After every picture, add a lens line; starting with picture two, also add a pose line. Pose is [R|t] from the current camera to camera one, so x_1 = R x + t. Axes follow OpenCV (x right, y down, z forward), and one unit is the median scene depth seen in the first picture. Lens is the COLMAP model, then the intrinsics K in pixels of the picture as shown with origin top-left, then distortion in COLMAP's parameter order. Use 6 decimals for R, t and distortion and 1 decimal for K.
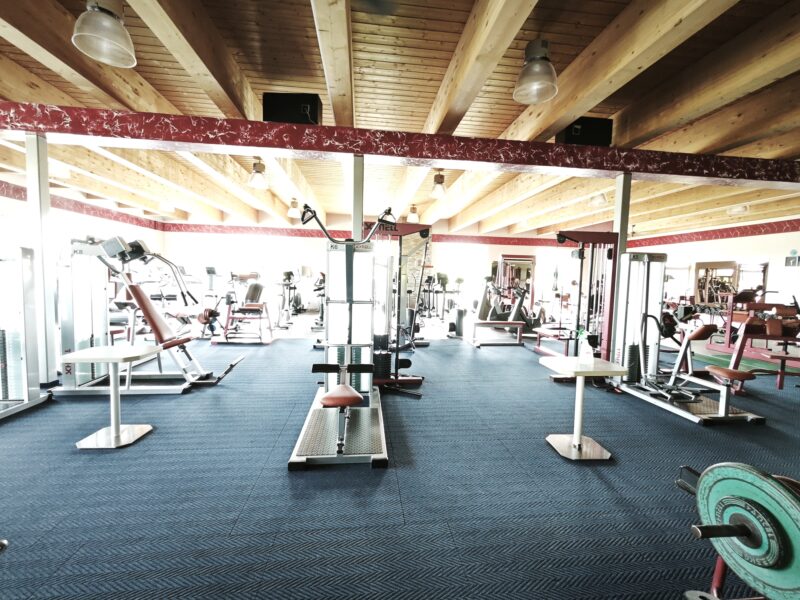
lens RADIAL K [[344.0, 0, 401.7], [0, 344.0, 298.3], [0, 0, 1]] dist [0.001705, -0.000118]
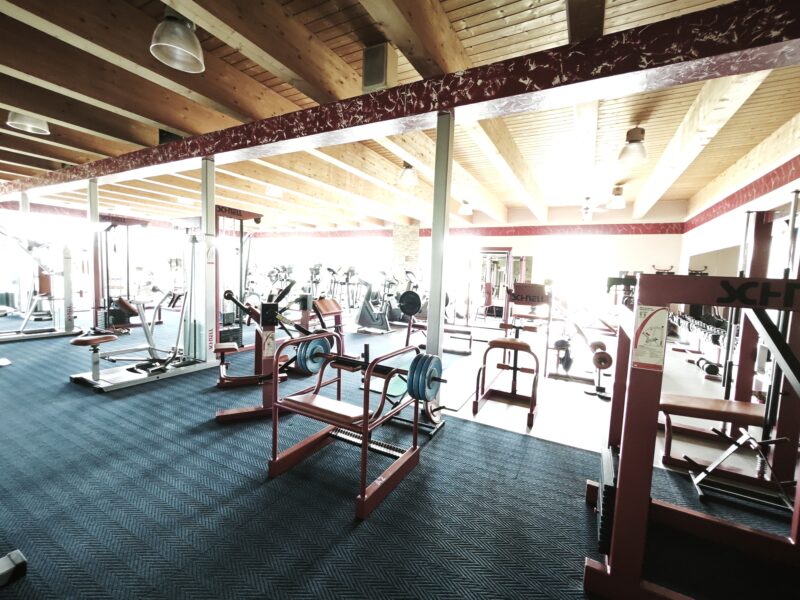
lens RADIAL K [[344.0, 0, 401.7], [0, 344.0, 298.3], [0, 0, 1]] dist [0.001705, -0.000118]
pose [[0.820875, 0.052888, -0.568654, 1.723282], [-0.057553, 0.998295, 0.009767, 0.013854], [0.568200, 0.024710, 0.822519, 0.481281]]
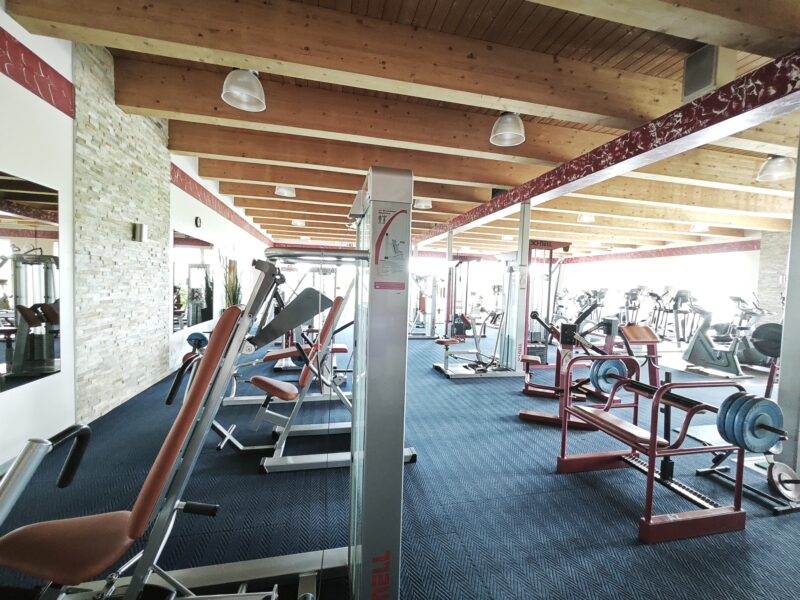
lens RADIAL K [[344.0, 0, 401.7], [0, 344.0, 298.3], [0, 0, 1]] dist [0.001705, -0.000118]
pose [[0.110903, 0.017151, -0.993683, 1.834054], [-0.095366, 0.995421, 0.006538, 0.019161], [0.989245, 0.094038, 0.112031, 0.438603]]
